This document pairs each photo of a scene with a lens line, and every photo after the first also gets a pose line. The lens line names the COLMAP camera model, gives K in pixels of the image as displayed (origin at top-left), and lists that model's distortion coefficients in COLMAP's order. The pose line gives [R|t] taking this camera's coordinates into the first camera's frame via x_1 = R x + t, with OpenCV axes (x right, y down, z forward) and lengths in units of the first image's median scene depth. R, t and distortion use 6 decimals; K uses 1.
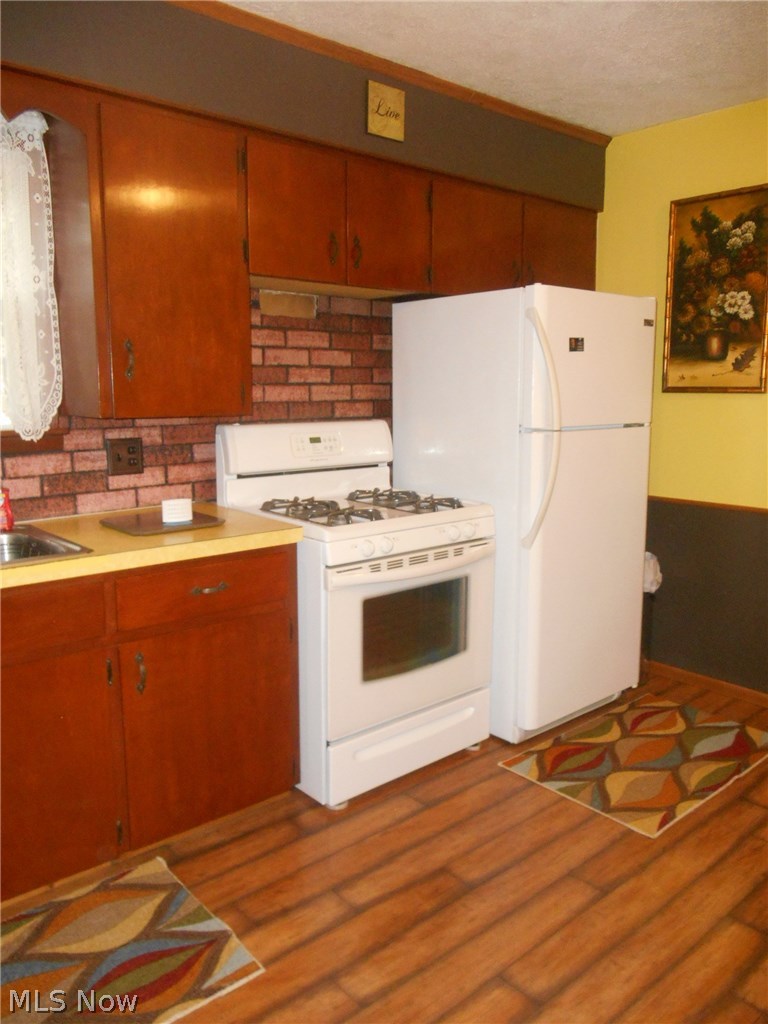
lens RADIAL K [[803.9, 0, 382.5], [0, 803.9, 509.3], [0, 0, 1]] dist [-0.026881, 0.020068]
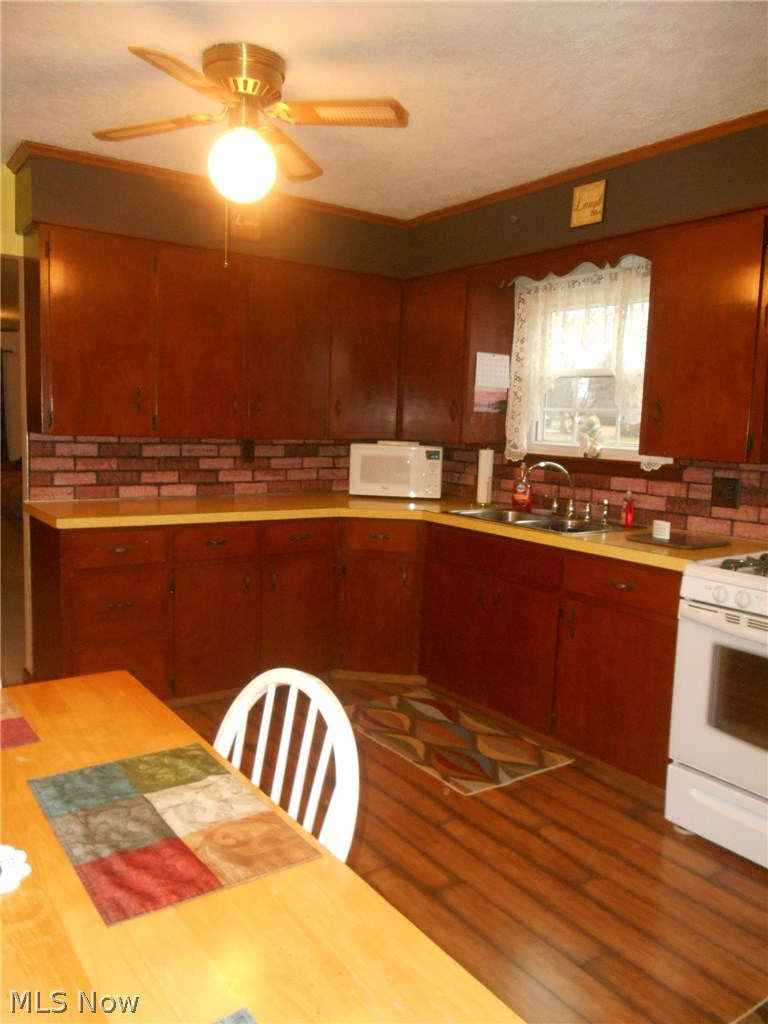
lens RADIAL K [[803.9, 0, 383.0], [0, 803.9, 512.2], [0, 0, 1]] dist [-0.026881, 0.020068]
pose [[-0.111772, 0.111068, -0.987507, 1.024620], [-0.187125, 0.973604, 0.130685, -0.106522], [0.975957, 0.199395, -0.088038, 0.650319]]
